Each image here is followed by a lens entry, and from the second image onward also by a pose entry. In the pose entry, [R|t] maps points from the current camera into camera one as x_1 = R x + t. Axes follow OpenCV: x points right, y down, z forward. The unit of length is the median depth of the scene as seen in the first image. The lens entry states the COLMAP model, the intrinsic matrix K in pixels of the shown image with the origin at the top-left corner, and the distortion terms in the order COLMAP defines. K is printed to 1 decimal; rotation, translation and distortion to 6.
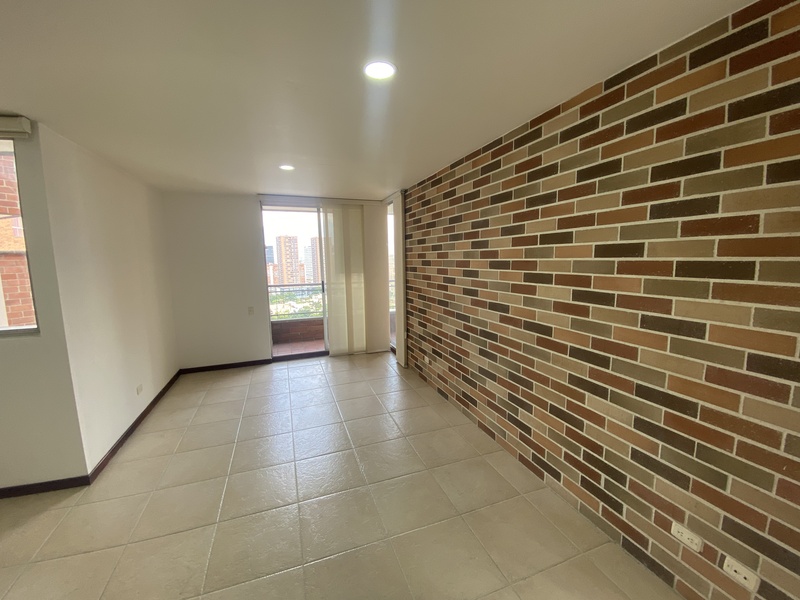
lens RADIAL K [[323.5, 0, 399.1], [0, 323.5, 298.6], [0, 0, 1]] dist [0.026672, -0.027997]
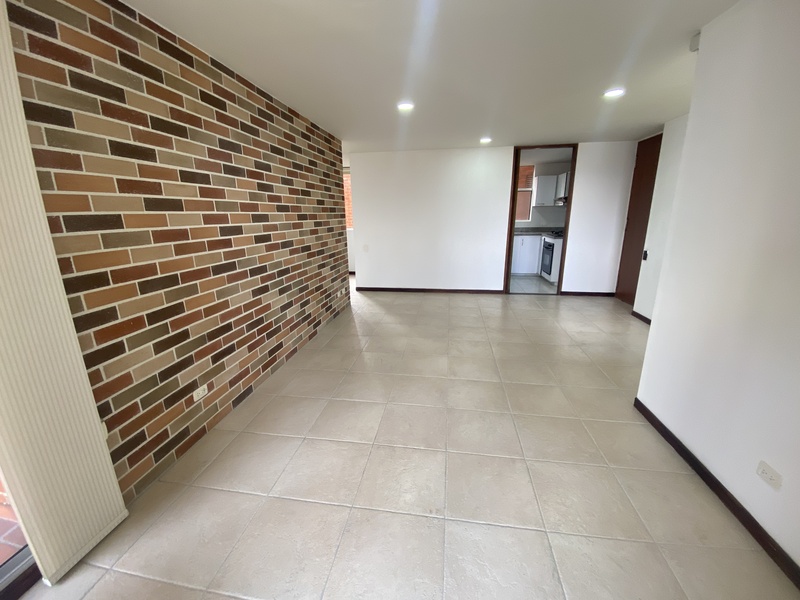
lens RADIAL K [[323.5, 0, 399.1], [0, 323.5, 298.6], [0, 0, 1]] dist [0.026672, -0.027997]
pose [[-0.872742, -0.089883, 0.479836, -0.586876], [0.094440, 0.933251, 0.346589, -0.145316], [-0.478960, 0.347799, -0.805998, 1.617388]]
